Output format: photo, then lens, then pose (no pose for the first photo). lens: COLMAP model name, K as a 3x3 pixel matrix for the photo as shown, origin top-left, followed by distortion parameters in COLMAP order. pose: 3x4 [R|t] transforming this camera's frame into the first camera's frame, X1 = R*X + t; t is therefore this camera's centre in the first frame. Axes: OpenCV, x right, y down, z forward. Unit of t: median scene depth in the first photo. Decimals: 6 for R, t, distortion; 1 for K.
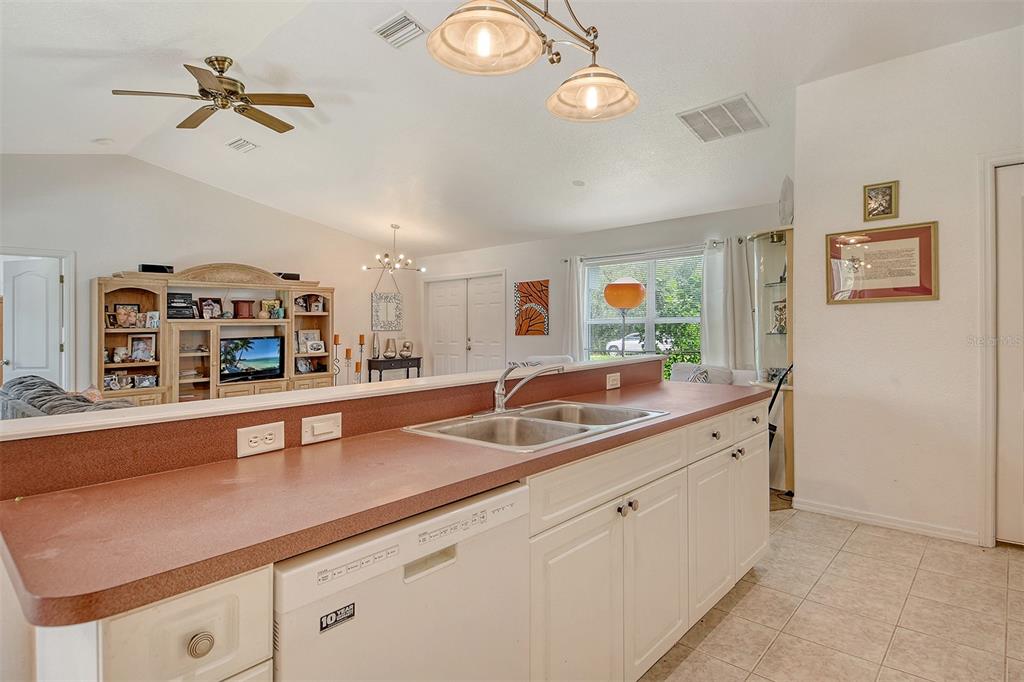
lens RADIAL K [[538.0, 0, 493.8], [0, 538.0, 321.7], [0, 0, 1]] dist [0.026647, -0.014410]
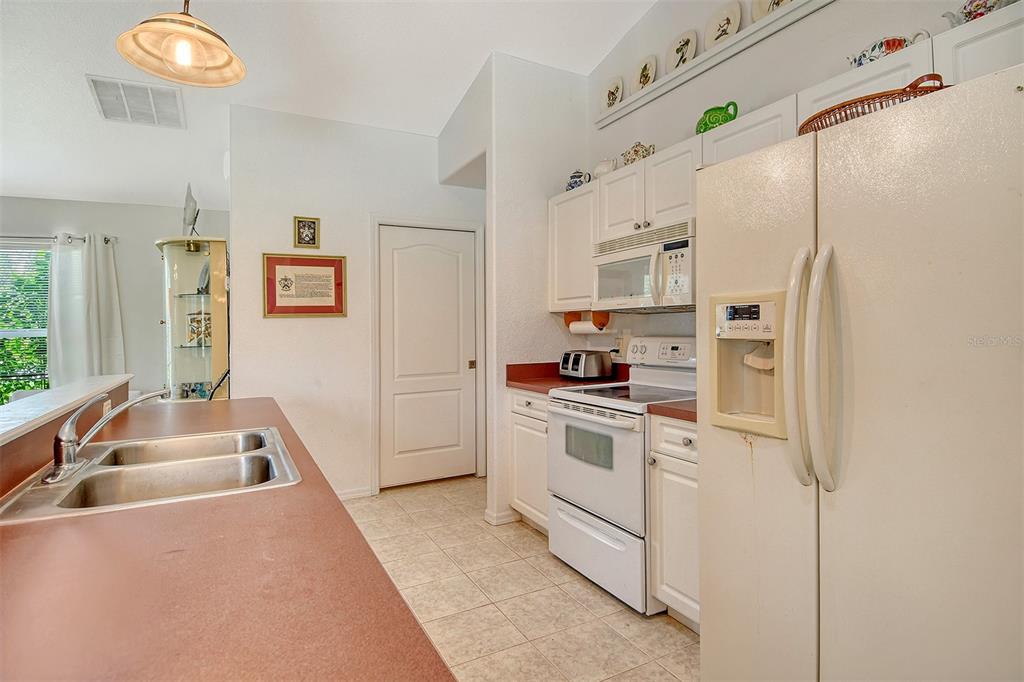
lens RADIAL K [[538.0, 0, 536.7], [0, 538.0, 320.8], [0, 0, 1]] dist [0.026647, -0.014410]
pose [[0.295011, 0.024618, 0.955177, -0.148624], [0.005411, 0.999609, -0.027434, 0.004106], [-0.955479, 0.013262, 0.294763, 0.092741]]
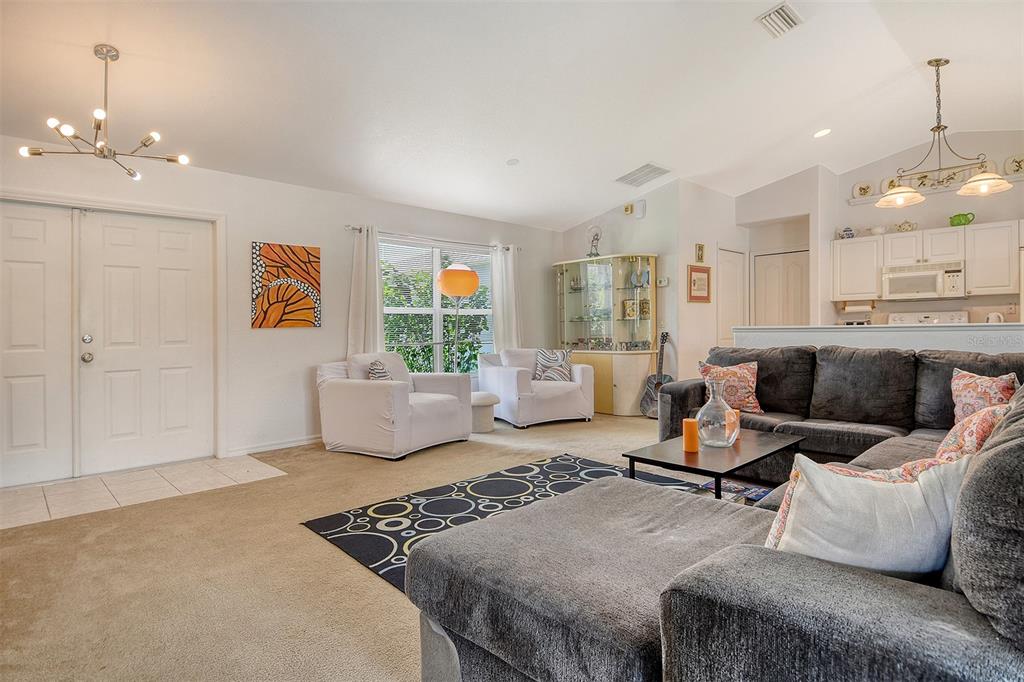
lens RADIAL K [[538.0, 0, 544.5], [0, 538.0, 332.0], [0, 0, 1]] dist [0.026647, -0.014410]
pose [[0.020585, 0.007267, 0.999762, -0.693878], [0.007020, 0.999948, -0.007413, 0.045233], [-0.999763, 0.007171, 0.020533, 0.796815]]
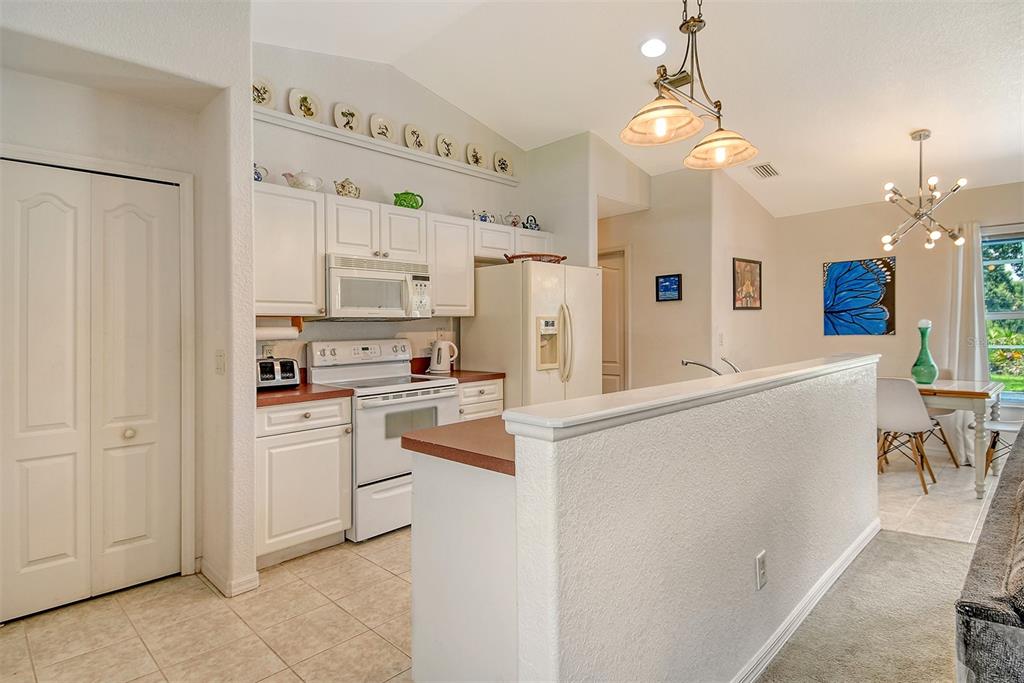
lens RADIAL K [[538.0, 0, 484.0], [0, 538.0, 345.4], [0, 0, 1]] dist [0.026647, -0.014410]
pose [[-0.998071, 0.034646, 0.051525, 0.157958], [0.035786, 0.999131, 0.021369, 0.003563], [-0.050740, 0.023171, -0.998443, 0.707956]]
